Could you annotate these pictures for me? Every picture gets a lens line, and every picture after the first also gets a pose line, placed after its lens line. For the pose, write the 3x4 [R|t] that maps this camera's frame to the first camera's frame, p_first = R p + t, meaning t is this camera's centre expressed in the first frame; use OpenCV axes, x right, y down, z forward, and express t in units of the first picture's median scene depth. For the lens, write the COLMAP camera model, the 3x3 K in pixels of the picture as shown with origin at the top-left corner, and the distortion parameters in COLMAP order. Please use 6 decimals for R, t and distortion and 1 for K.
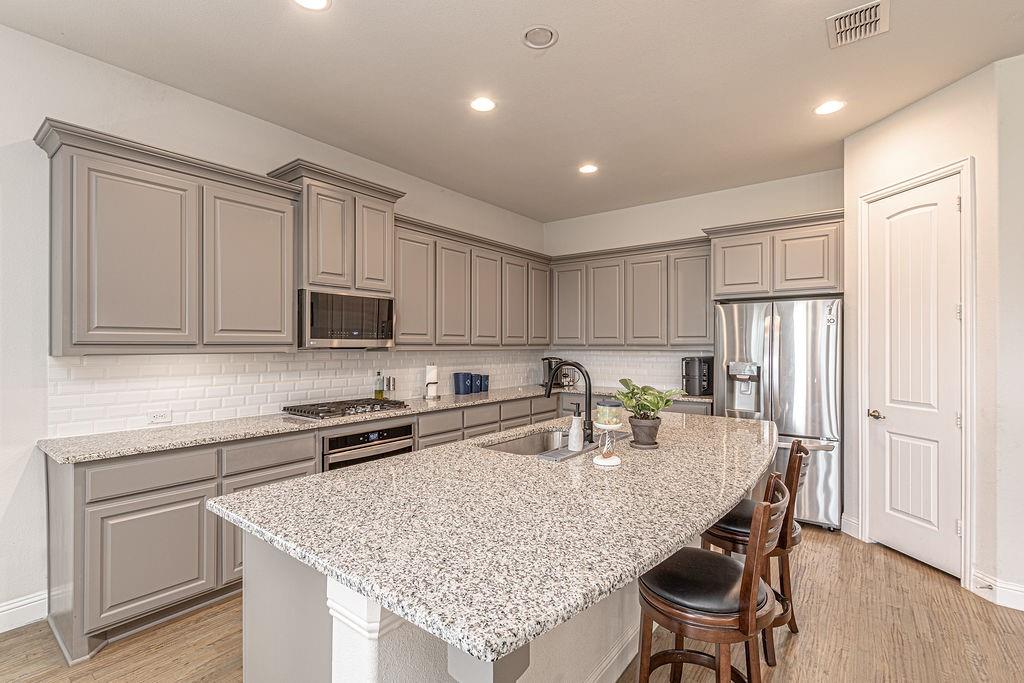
lens RADIAL K [[470.6, 0, 510.0], [0, 470.6, 343.0], [0, 0, 1]] dist [-0.004725, -0.000917]
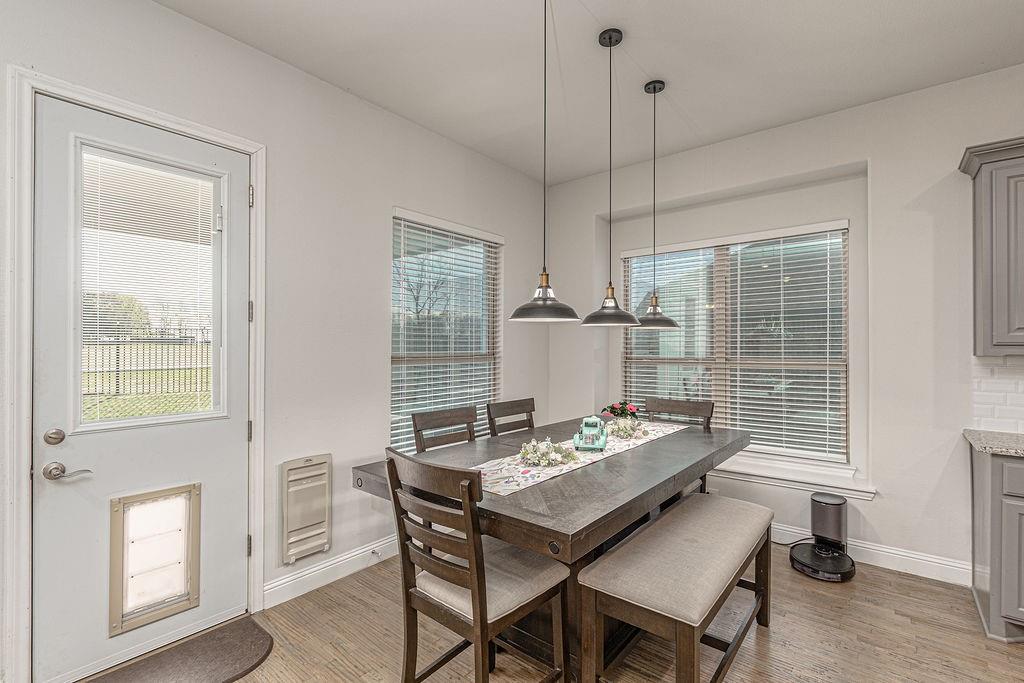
lens RADIAL K [[470.6, 0, 507.6], [0, 470.6, 343.4], [0, 0, 1]] dist [-0.004725, -0.000917]
pose [[-0.021234, -0.004447, -0.999765, 0.103423], [0.001622, 0.999989, -0.004482, 0.000848], [0.999773, -0.001716, -0.021226, -0.060582]]
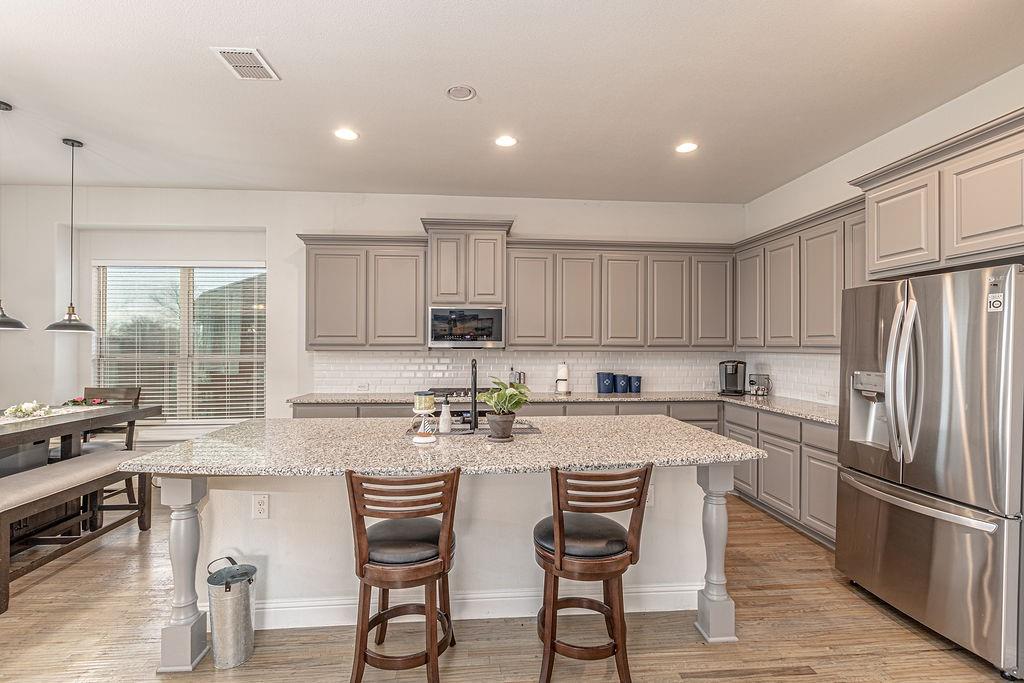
lens RADIAL K [[470.6, 0, 510.0], [0, 470.6, 346.2], [0, 0, 1]] dist [-0.004725, -0.000917]
pose [[0.682006, 0.000969, -0.731346, 0.689330], [0.001530, 0.999995, 0.002751, 0.002101], [0.731345, -0.002995, 0.682001, 0.172181]]
